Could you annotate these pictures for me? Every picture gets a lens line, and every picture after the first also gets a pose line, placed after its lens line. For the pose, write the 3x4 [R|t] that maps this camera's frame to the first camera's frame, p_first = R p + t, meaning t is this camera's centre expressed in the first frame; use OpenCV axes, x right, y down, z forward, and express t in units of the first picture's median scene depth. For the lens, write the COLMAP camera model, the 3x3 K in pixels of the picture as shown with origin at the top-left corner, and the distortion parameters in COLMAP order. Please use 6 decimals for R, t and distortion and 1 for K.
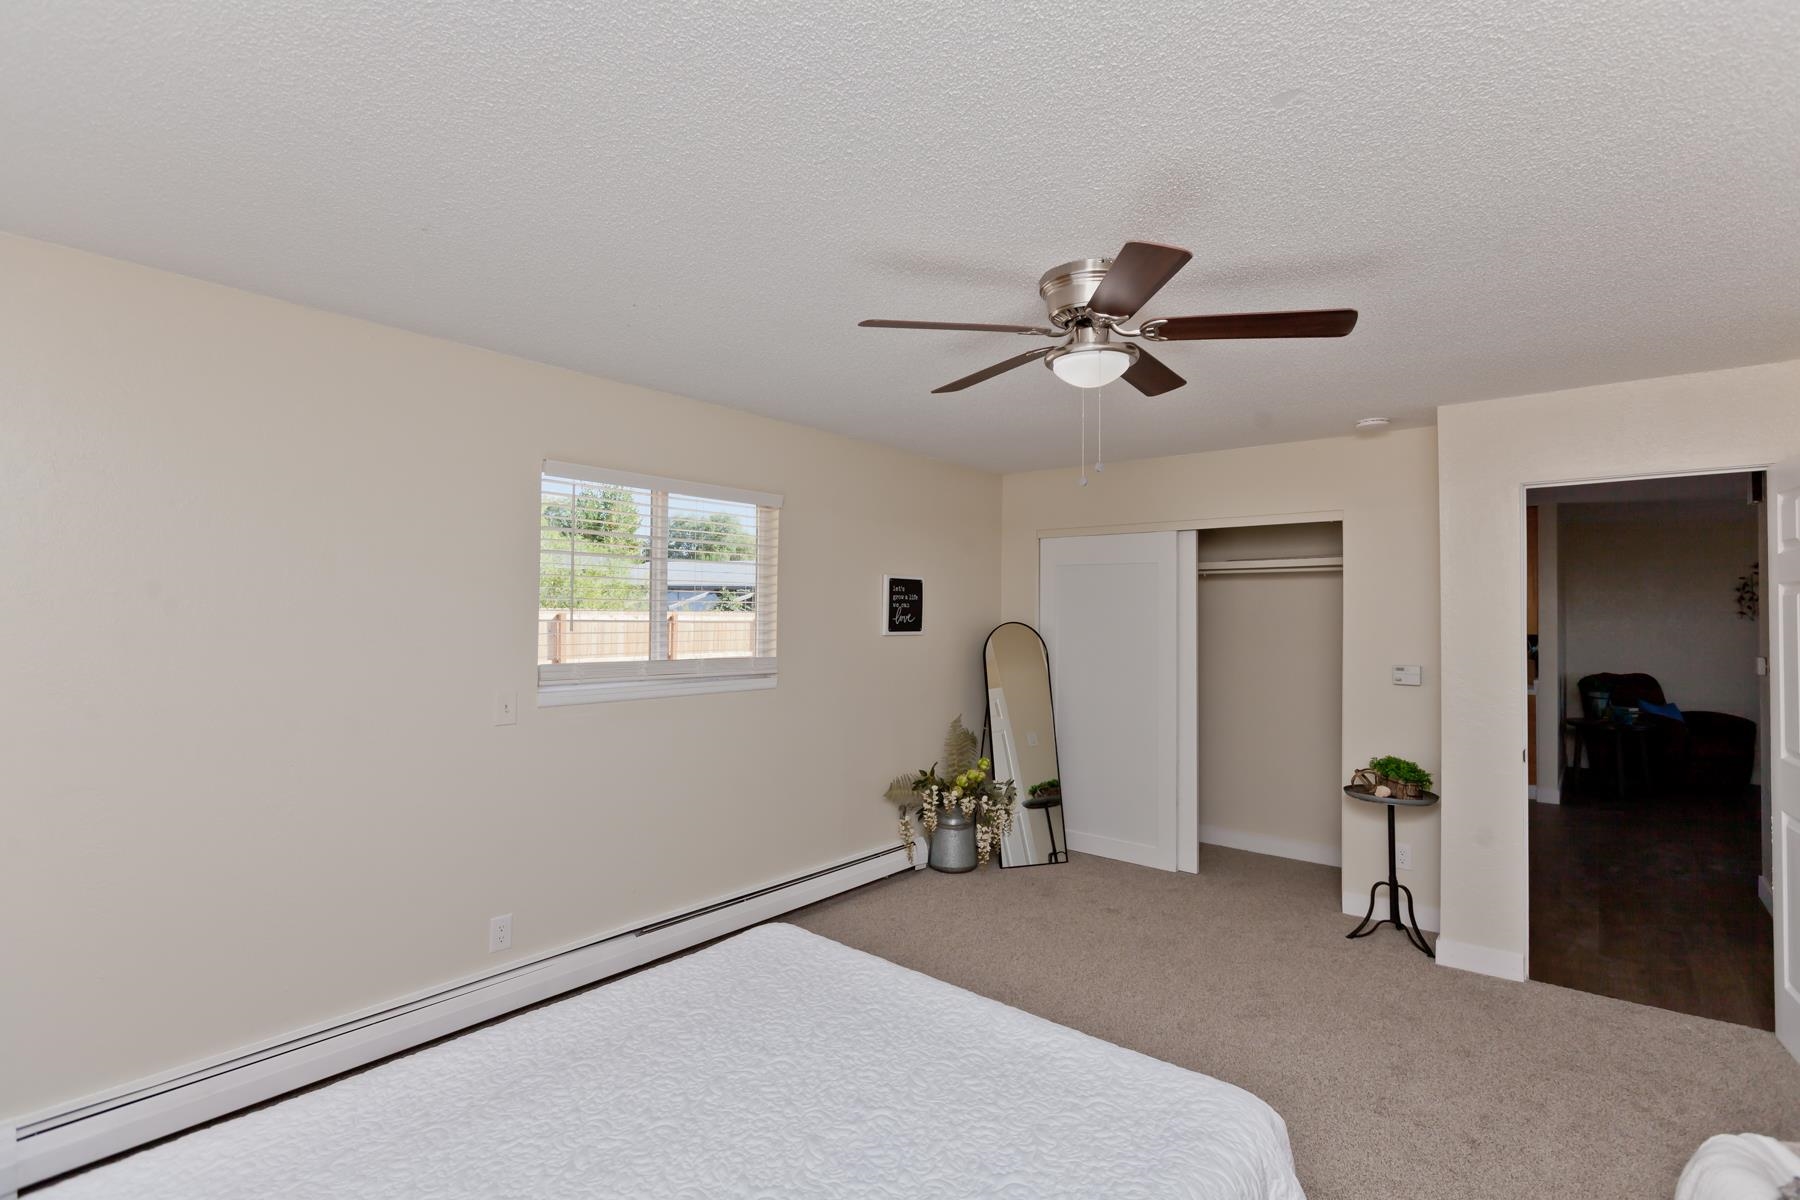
lens RADIAL K [[848.3, 0, 900.0], [0, 848.3, 600.0], [0, 0, 1]] dist [-0.000315, -0.000119]
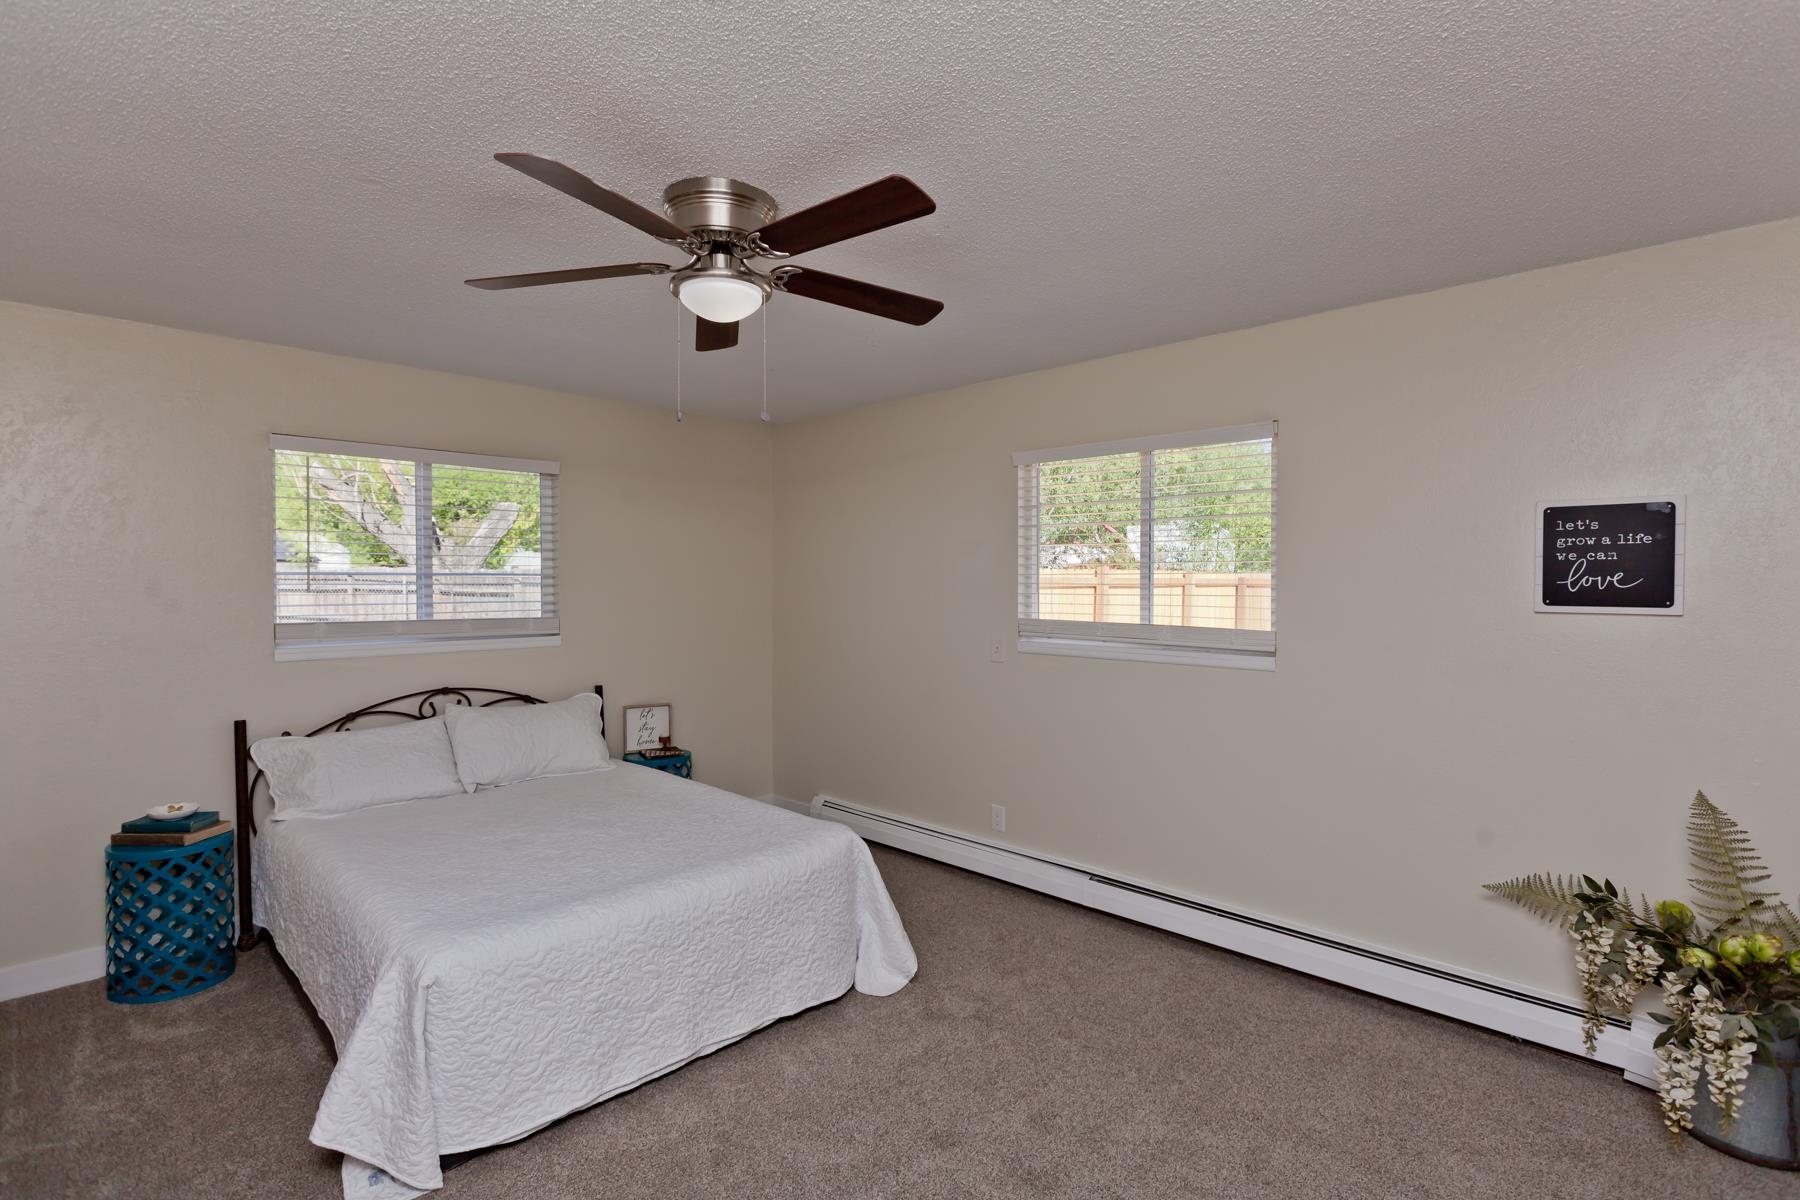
lens RADIAL K [[848.3, 0, 900.0], [0, 848.3, 600.0], [0, 0, 1]] dist [-0.000315, -0.000119]
pose [[-0.067019, 0.010712, -0.997694, 0.567936], [0.010943, 0.999890, 0.010000, 0.023964], [0.997692, -0.010248, -0.067128, 0.625075]]
